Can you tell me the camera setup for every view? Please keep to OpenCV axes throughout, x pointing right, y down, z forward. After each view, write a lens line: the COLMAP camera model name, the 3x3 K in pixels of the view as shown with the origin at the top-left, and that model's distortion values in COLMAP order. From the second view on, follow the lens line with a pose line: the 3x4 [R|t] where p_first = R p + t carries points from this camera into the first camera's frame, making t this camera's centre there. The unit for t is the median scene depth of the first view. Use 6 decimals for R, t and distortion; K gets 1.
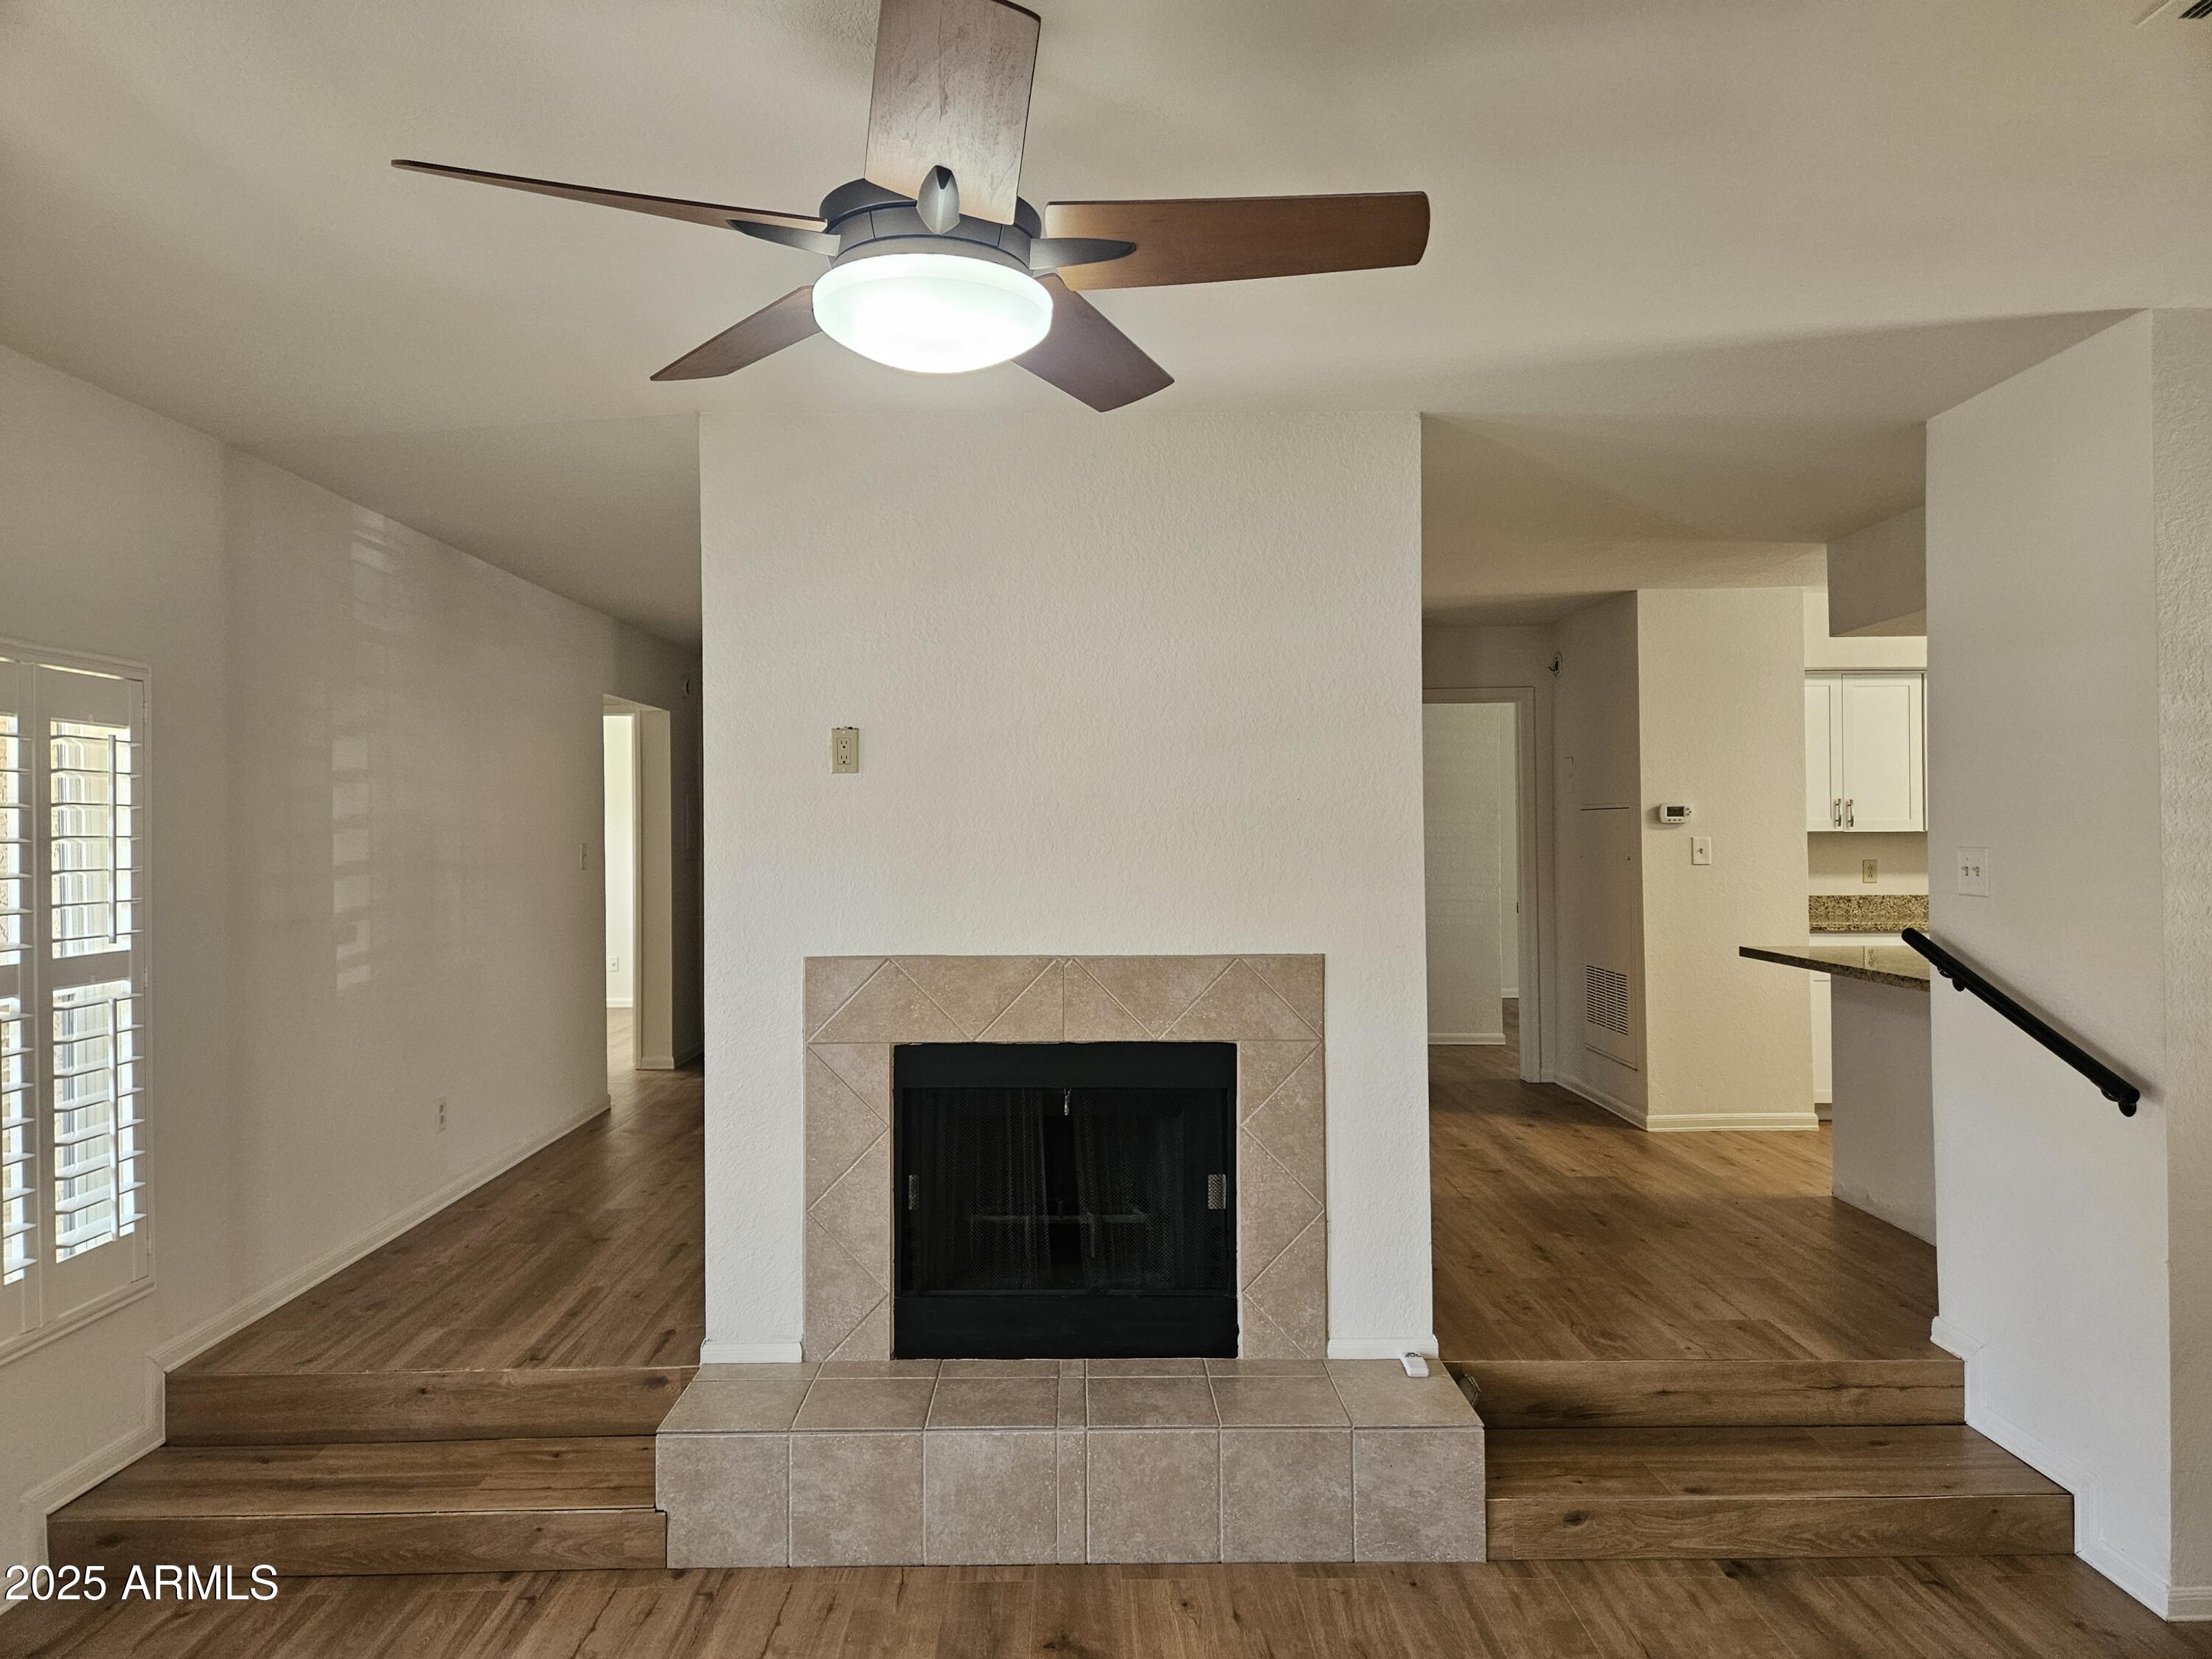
lens RADIAL K [[1462.3, 0, 1100.1], [0, 1462.3, 823.3], [0, 0, 1]] dist [0.085608, -0.084856]
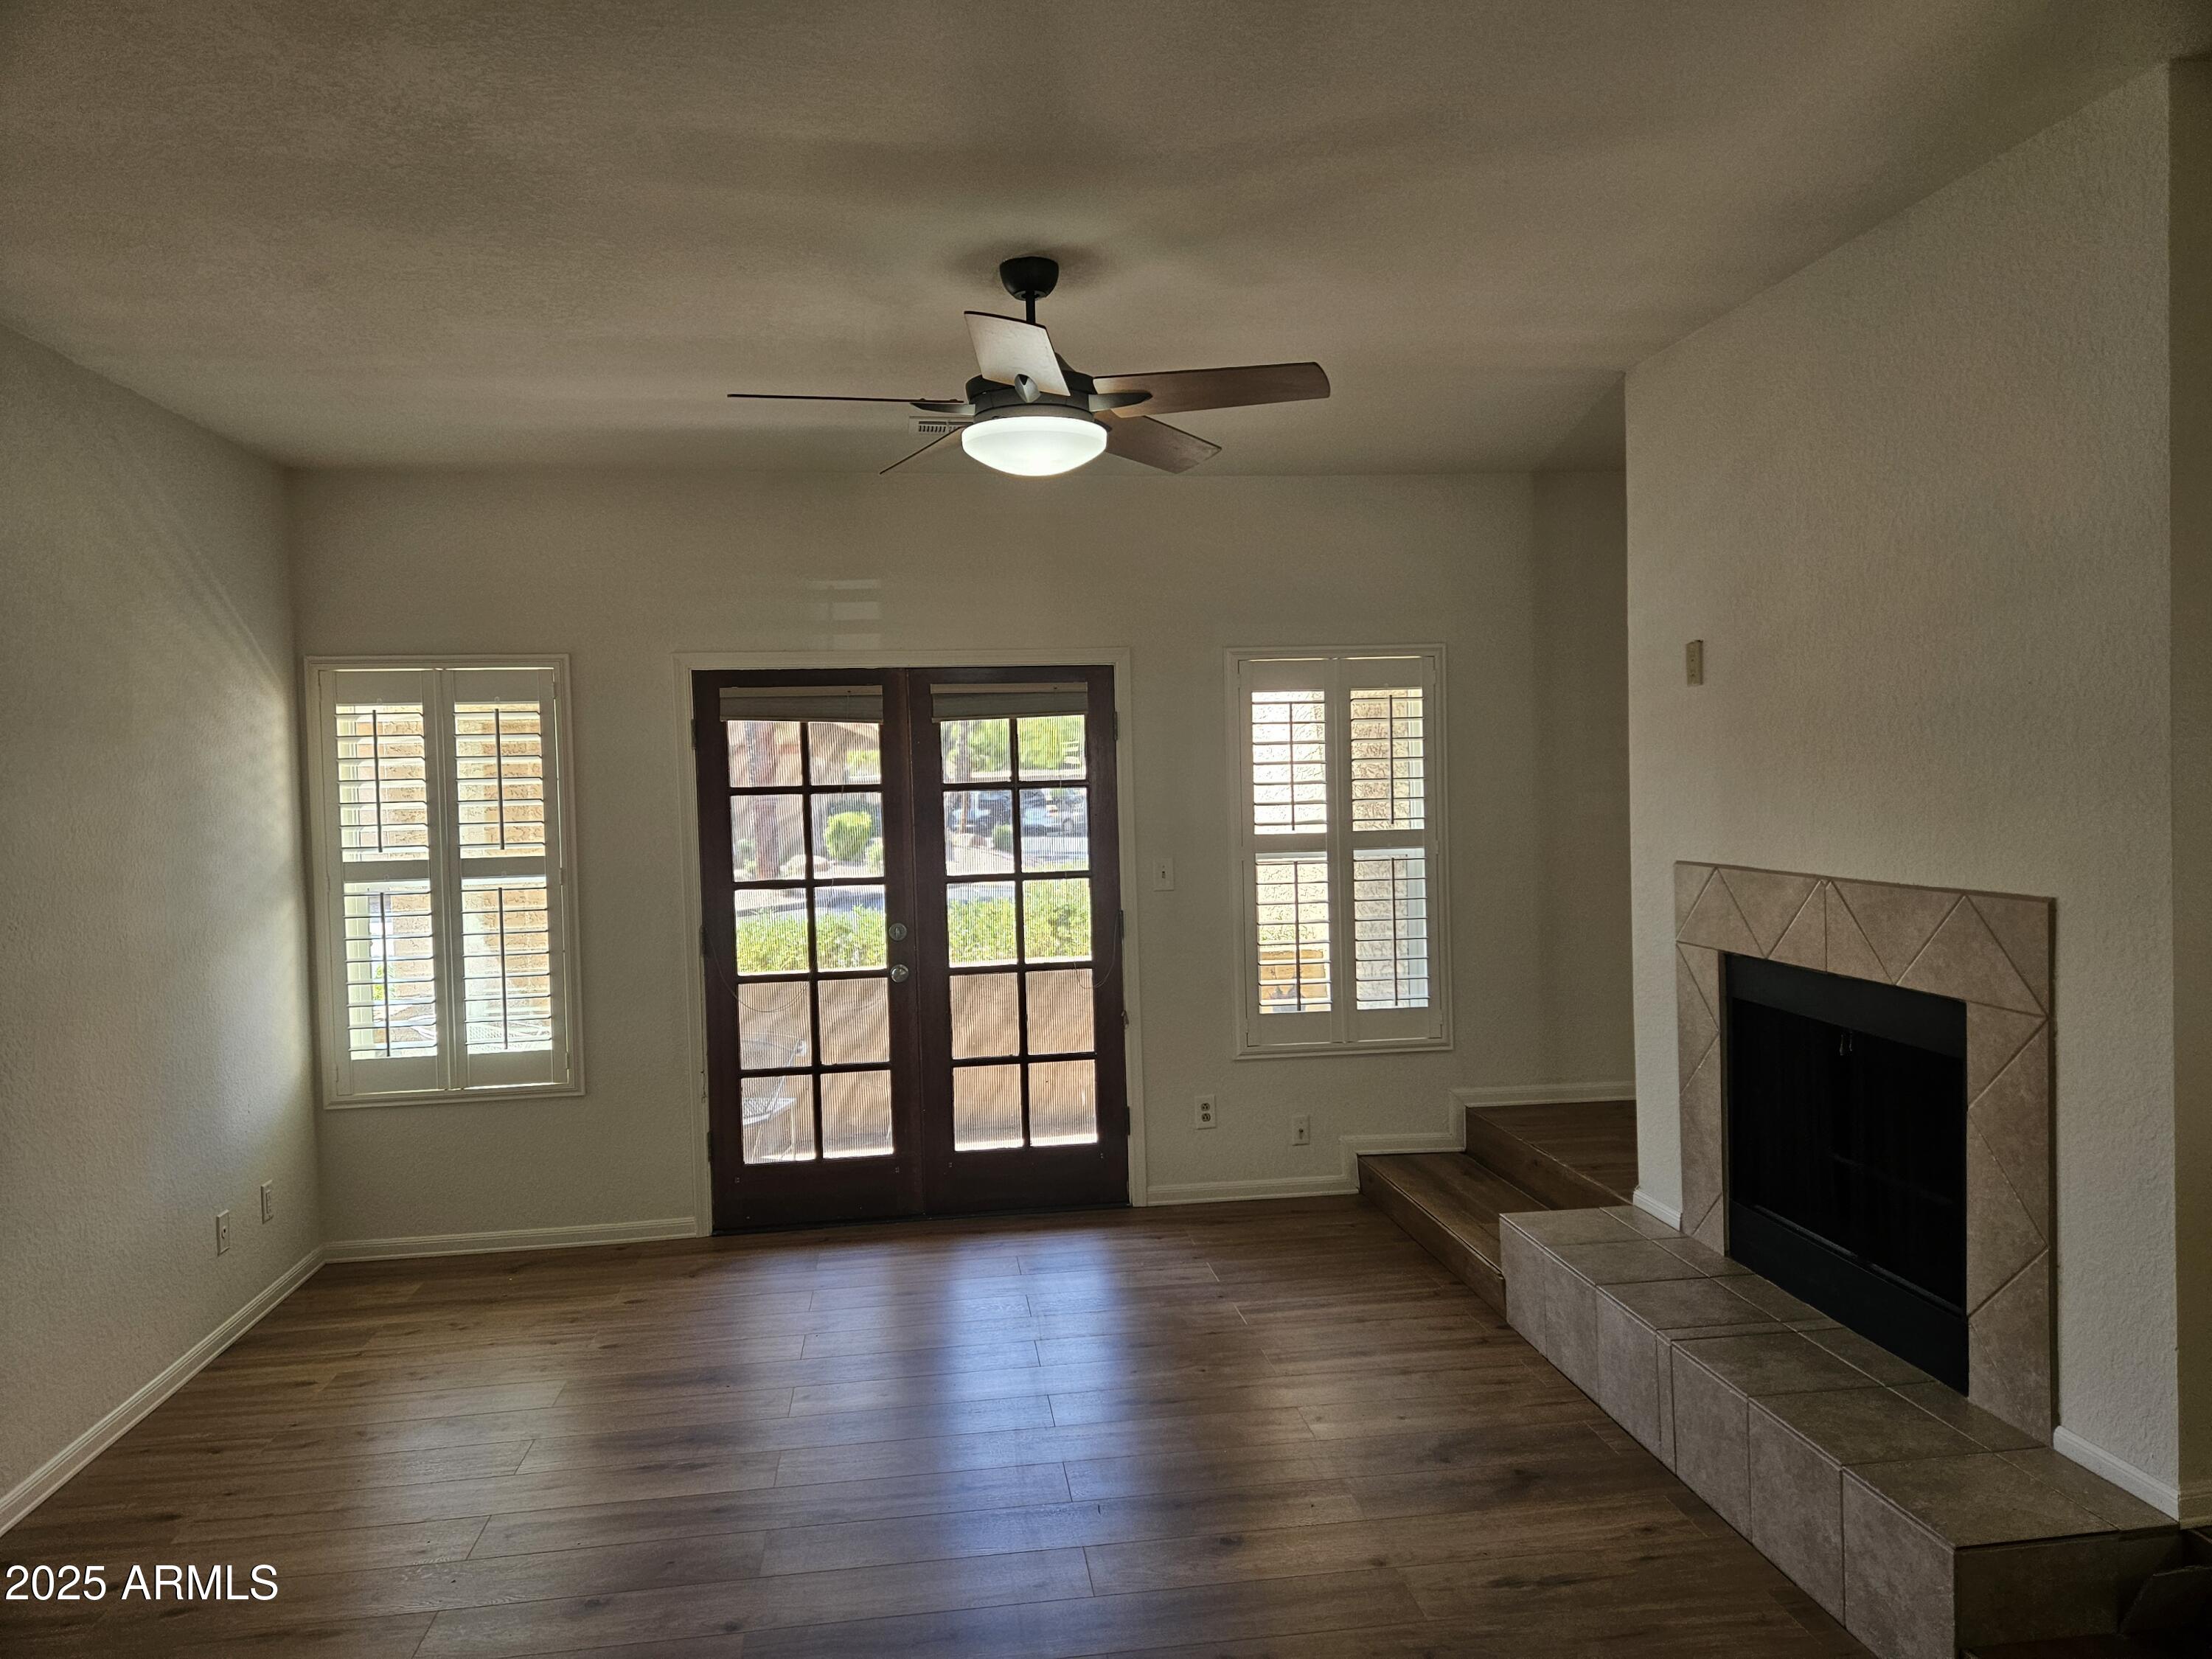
lens RADIAL K [[1462.3, 0, 1100.1], [0, 1462.3, 823.3], [0, 0, 1]] dist [0.085608, -0.084856]
pose [[0.123092, 0.031436, -0.991897, 0.818995], [0.032736, 0.998826, 0.035718, 0.011590], [0.991855, -0.036867, 0.121918, 0.454789]]
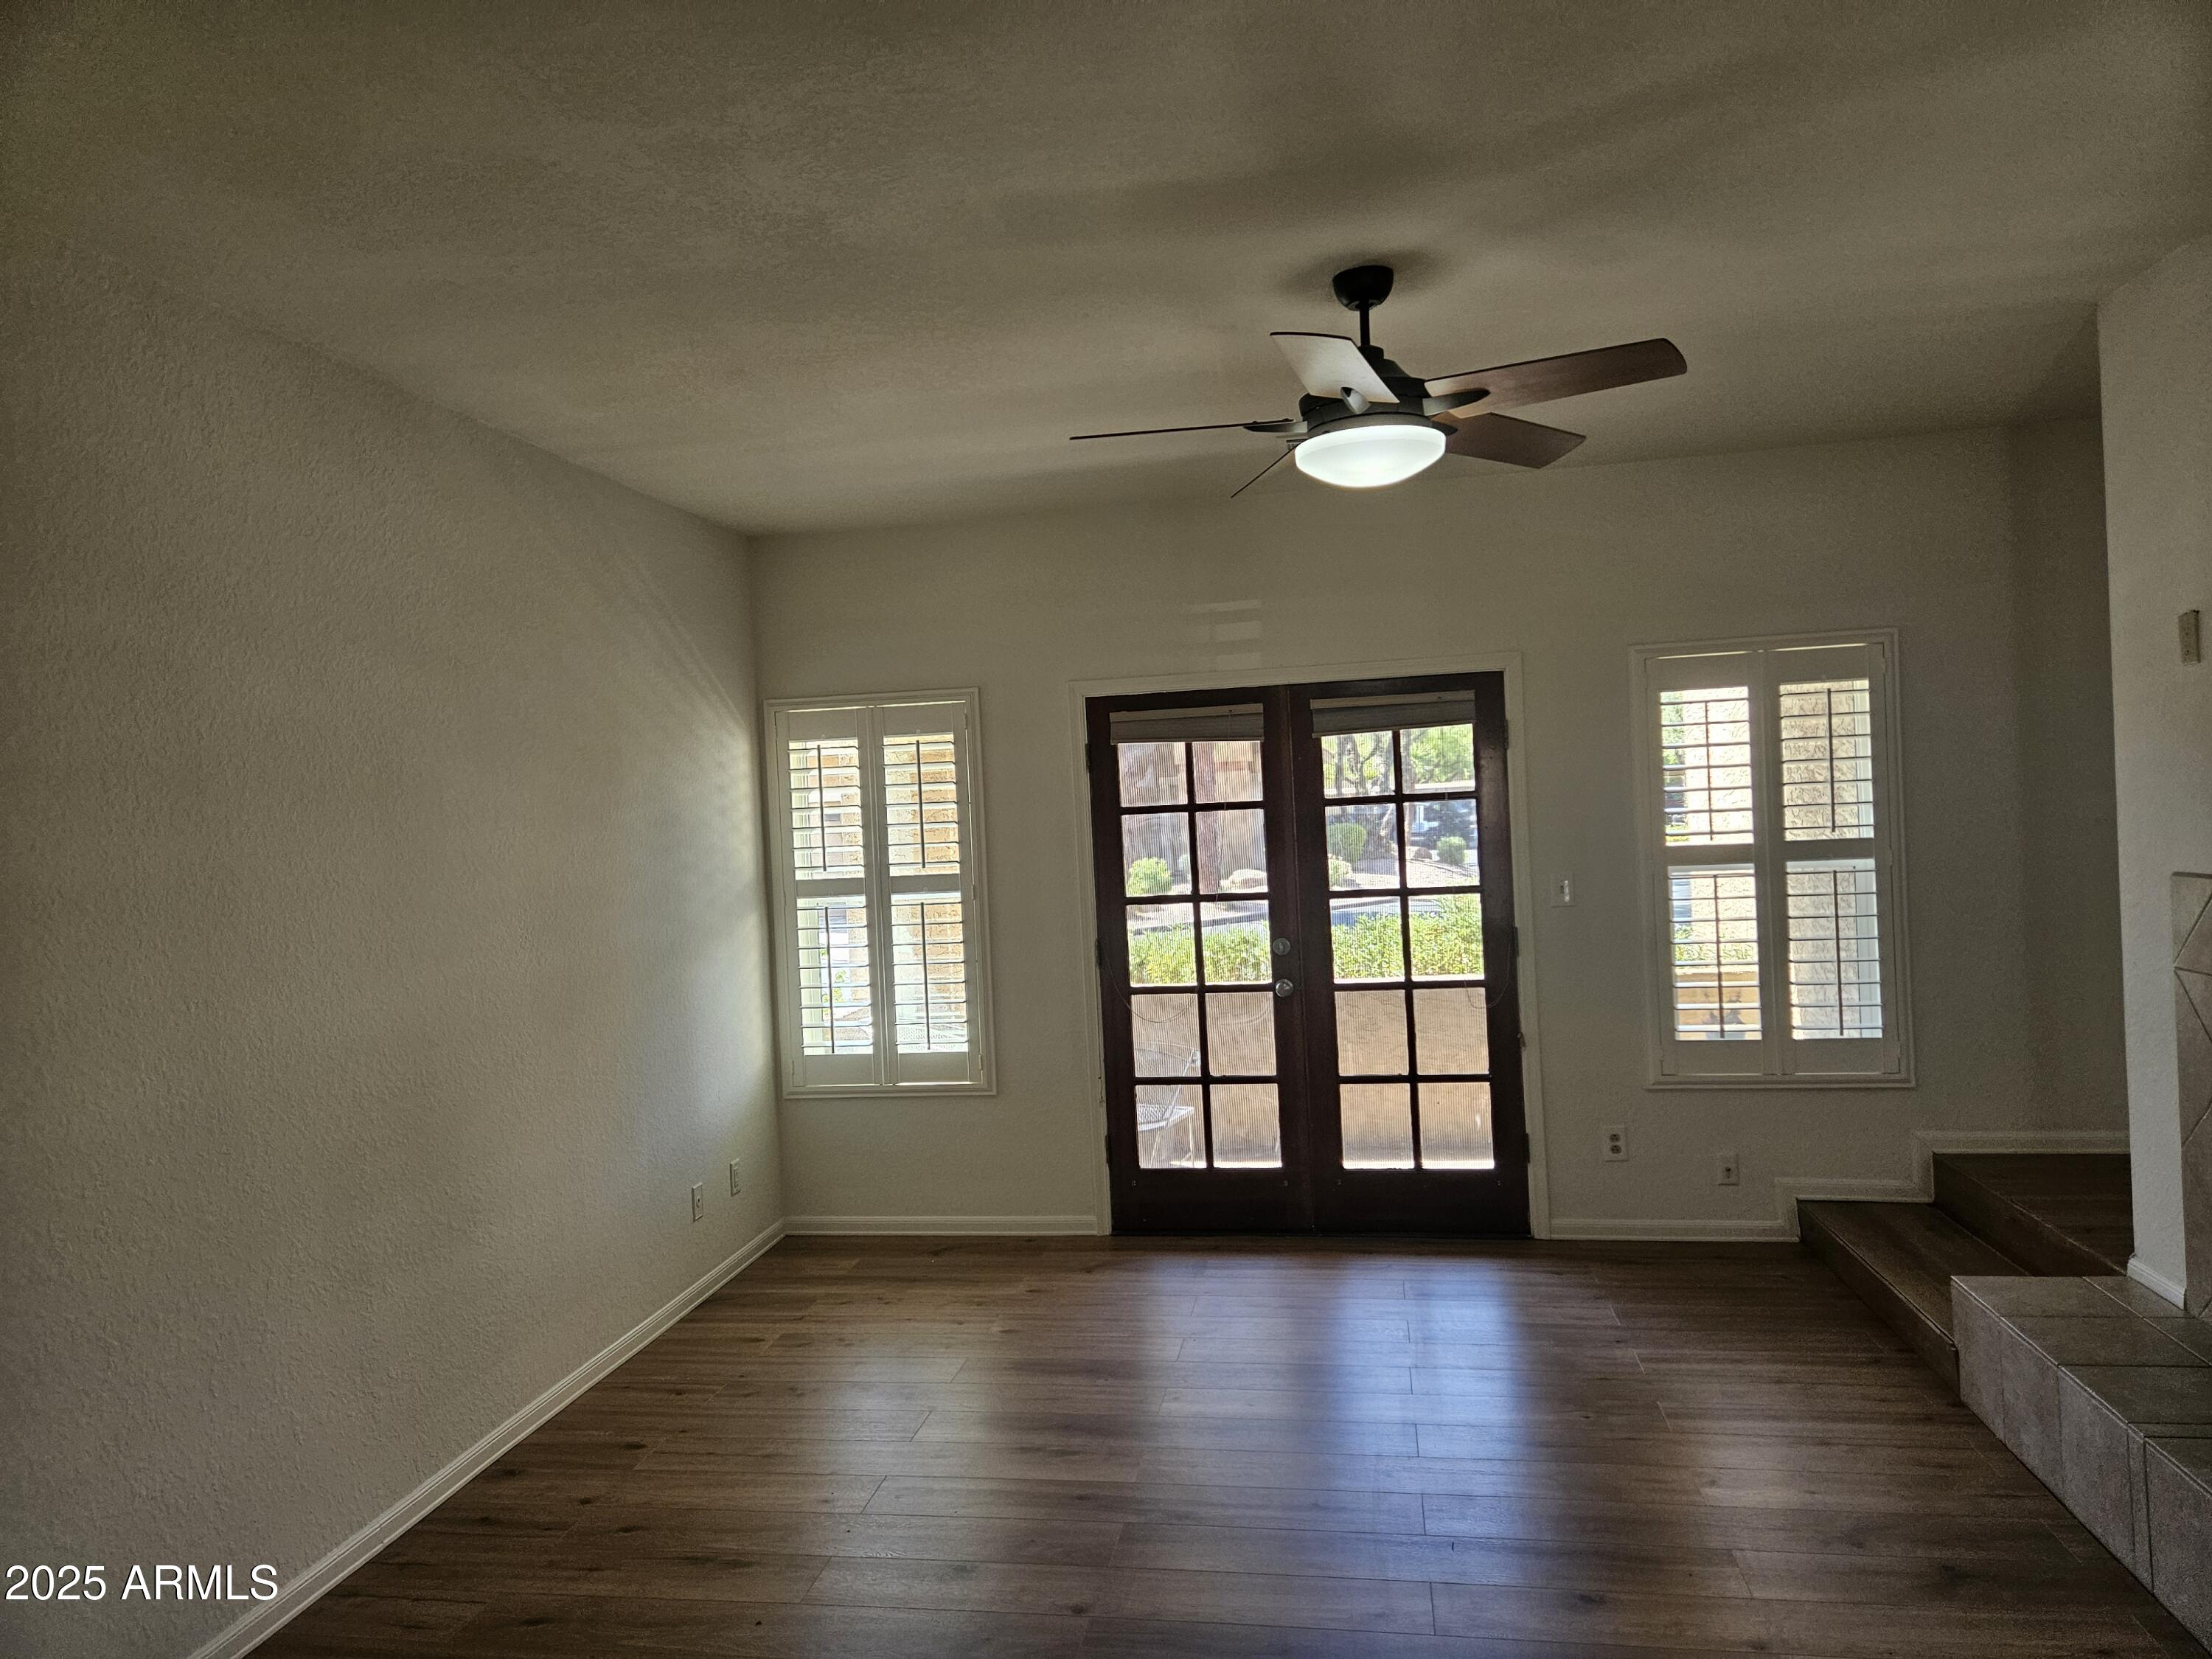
lens RADIAL K [[1461.5, 0, 1106.0], [0, 1461.5, 829.5], [0, 0, 1]] dist [0.086408, -0.081305]
pose [[-0.179103, 0.027034, -0.983459, 0.823277], [0.056042, 0.998280, 0.017235, 0.012380], [0.982233, -0.052028, -0.180310, 0.524623]]
